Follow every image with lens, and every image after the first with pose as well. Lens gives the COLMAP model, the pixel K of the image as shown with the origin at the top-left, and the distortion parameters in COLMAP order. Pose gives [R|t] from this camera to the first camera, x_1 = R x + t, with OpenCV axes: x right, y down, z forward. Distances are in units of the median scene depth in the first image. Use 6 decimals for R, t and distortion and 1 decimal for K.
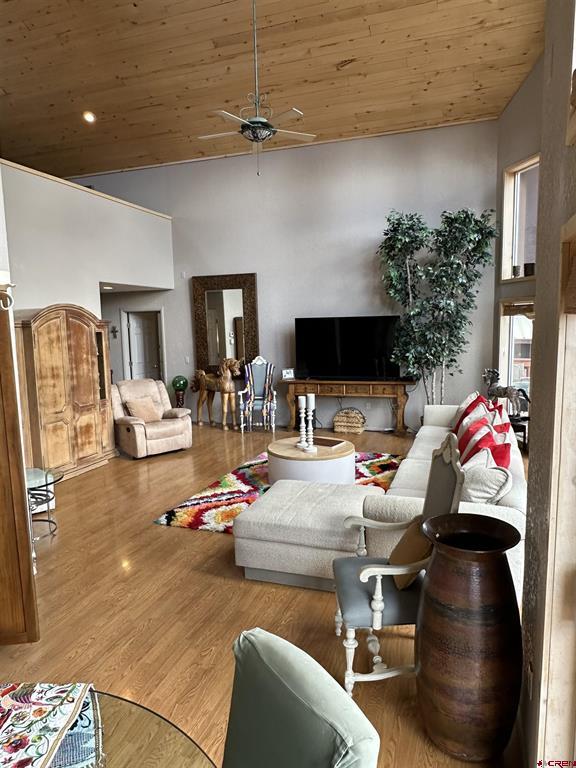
lens RADIAL K [[521.0, 0, 286.3], [0, 521.0, 388.3], [0, 0, 1]] dist [-0.004328, -0.001889]
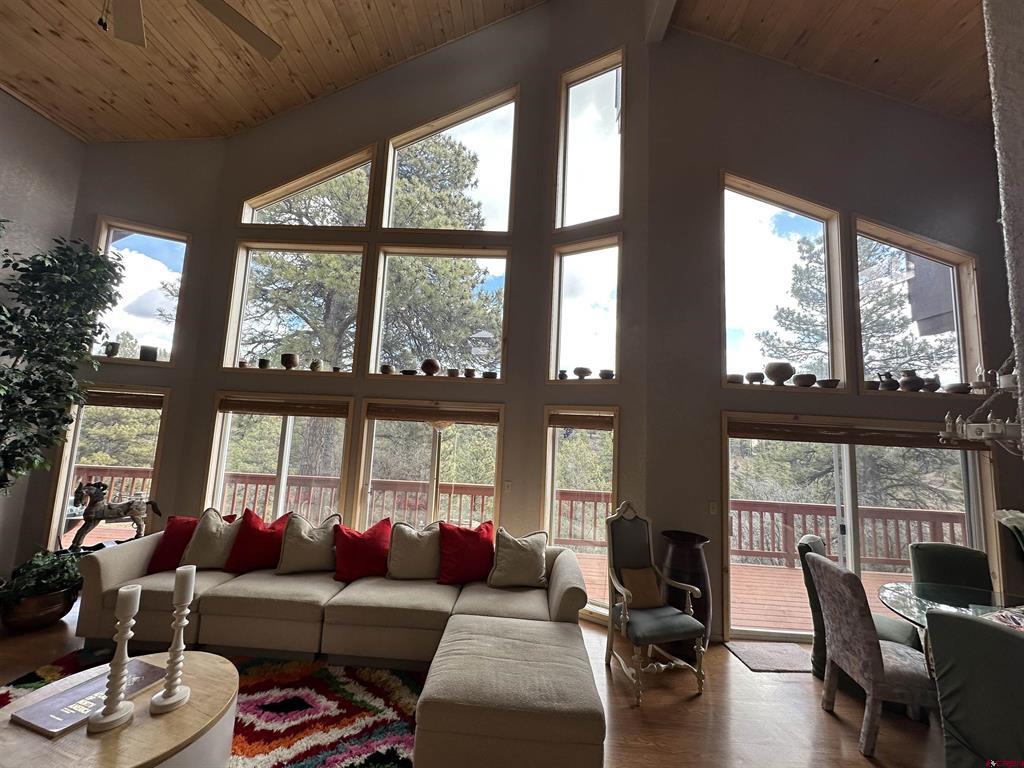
lens RADIAL K [[408.5, 0, 514.2], [0, 408.5, 381.6], [0, 0, 1]] dist [-0.004335, 0.001182]
pose [[-0.317210, 0.111954, 0.941724, -0.337897], [0.078290, 0.992710, -0.091644, -0.081106], [-0.945118, 0.044657, -0.323662, 0.685480]]
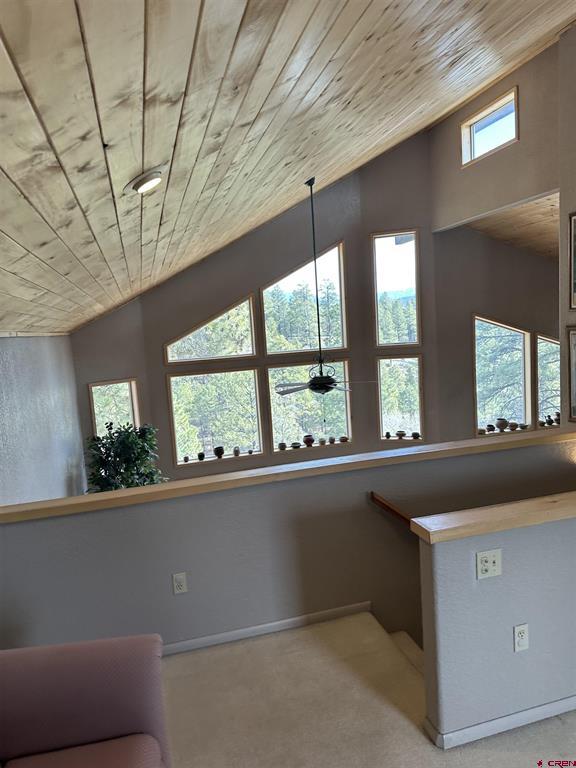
lens RADIAL K [[536.7, 0, 281.9], [0, 536.7, 386.8], [0, 0, 1]] dist [0.081254, -0.104013]
pose [[-0.574990, -0.022758, 0.817844, -0.777951], [0.180268, 0.971523, 0.153773, -0.556372], [-0.798054, 0.235849, -0.554514, 1.419232]]
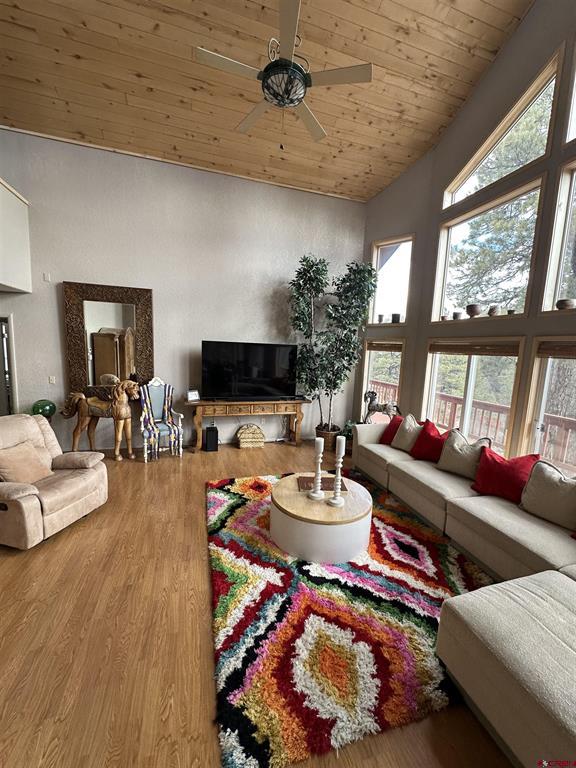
lens RADIAL K [[306.3, 0, 289.1], [0, 306.3, 385.9], [0, 0, 1]] dist [-0.004335, 0.001182]
pose [[0.800302, -0.017357, 0.599346, -0.259417], [0.014166, 0.999849, 0.010039, -0.063799], [-0.599430, 0.000456, 0.800427, 0.538327]]
